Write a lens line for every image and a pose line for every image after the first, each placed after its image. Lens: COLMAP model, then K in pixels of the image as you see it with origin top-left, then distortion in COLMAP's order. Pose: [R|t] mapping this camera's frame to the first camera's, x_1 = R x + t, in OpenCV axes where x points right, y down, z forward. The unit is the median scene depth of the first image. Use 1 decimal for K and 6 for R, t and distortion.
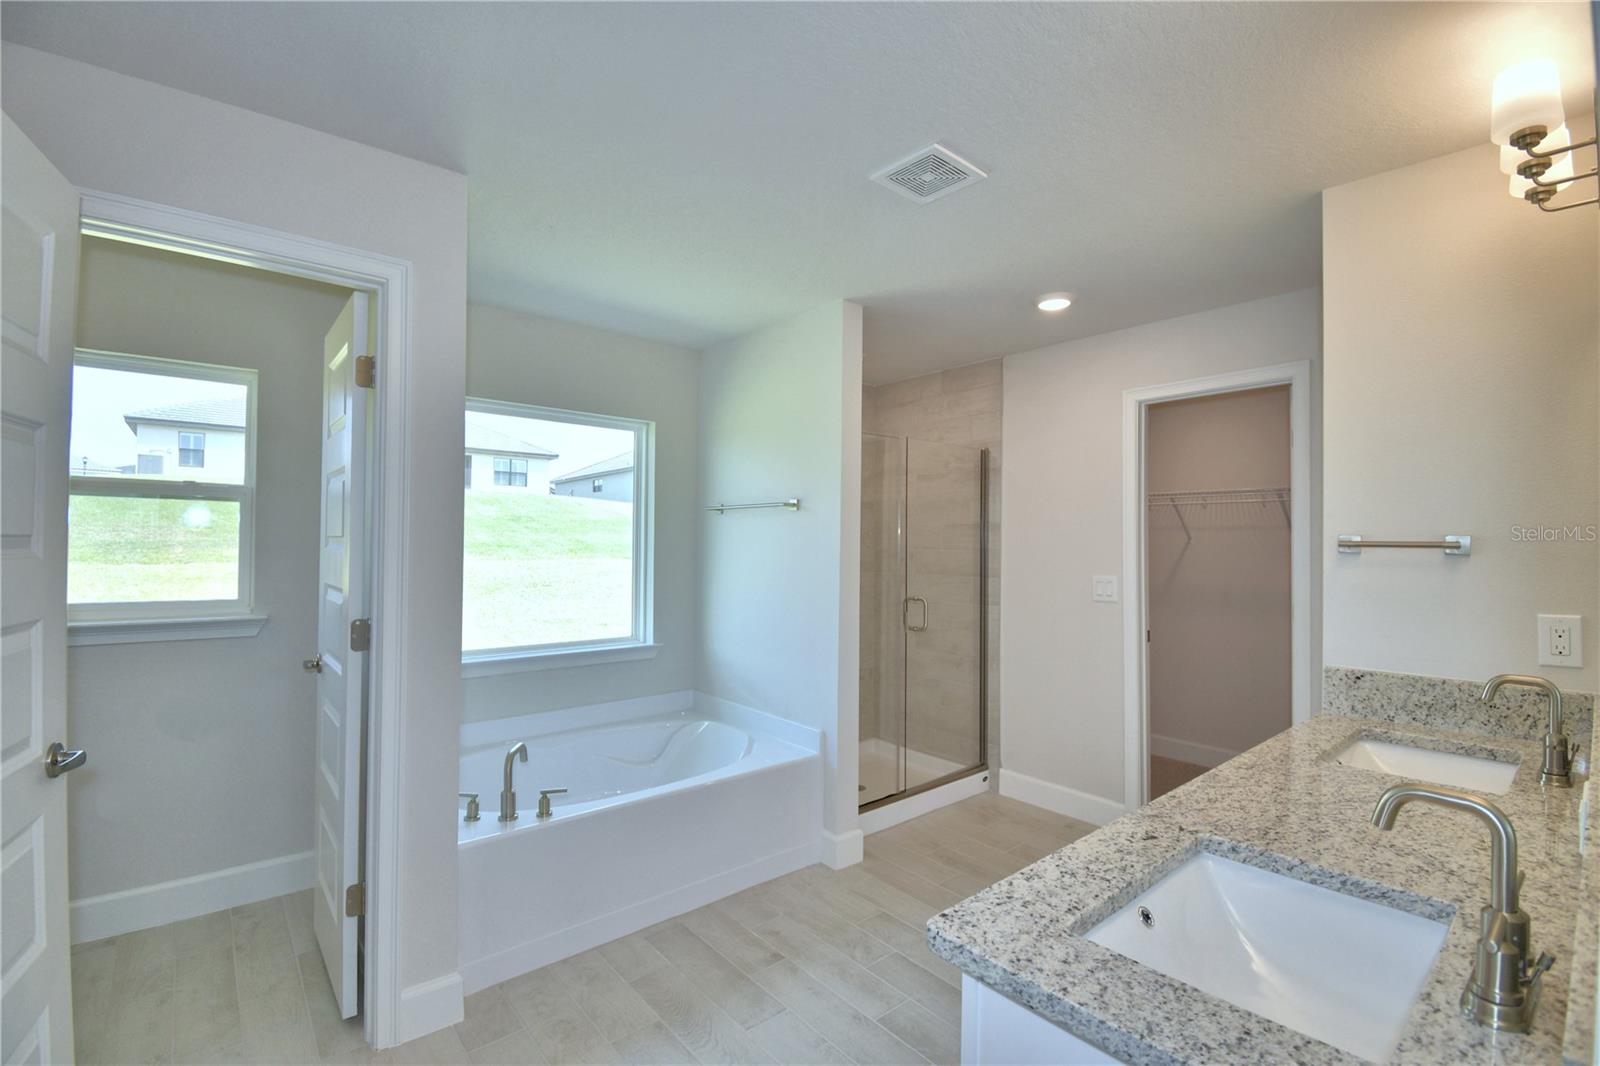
lens RADIAL K [[700.8, 0, 800.4], [0, 700.8, 533.8], [0, 0, 1]] dist [0.008048, -0.010290]
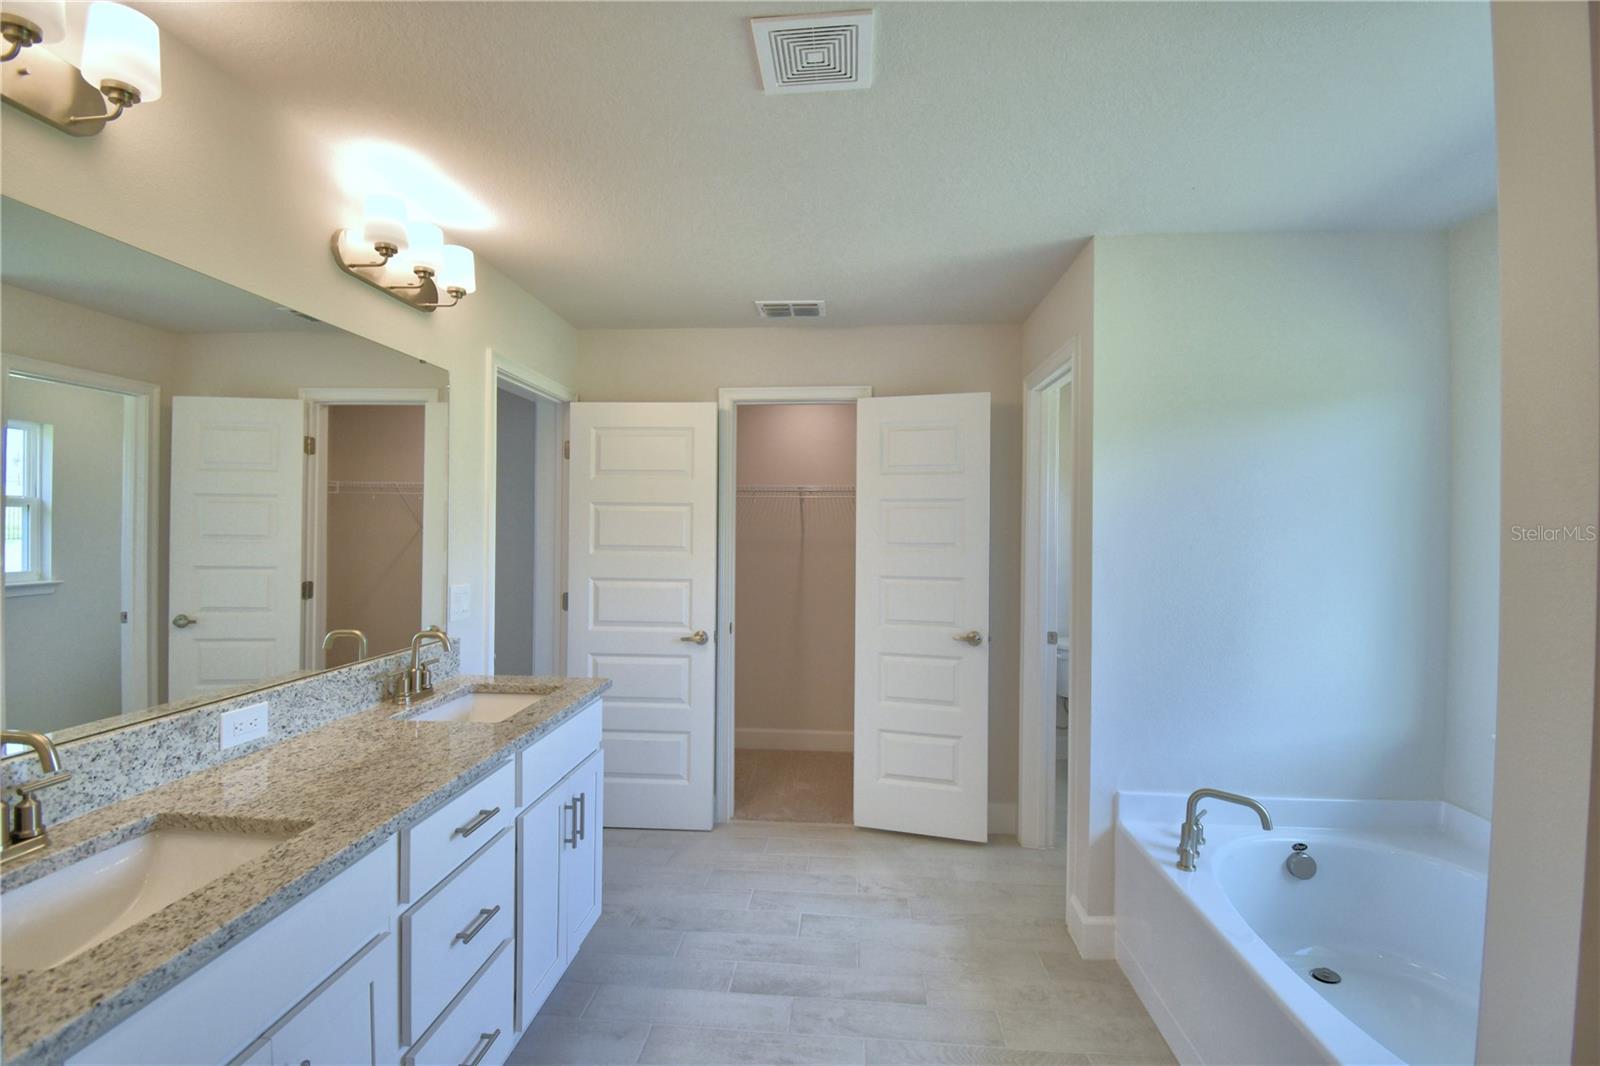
lens RADIAL K [[700.8, 0, 794.7], [0, 700.8, 534.1], [0, 0, 1]] dist [0.008048, -0.010290]
pose [[-0.708175, -0.013228, -0.705913, 1.039624], [-0.011749, 0.999907, -0.006951, -0.003762], [0.705939, 0.003371, -0.708265, 2.203130]]
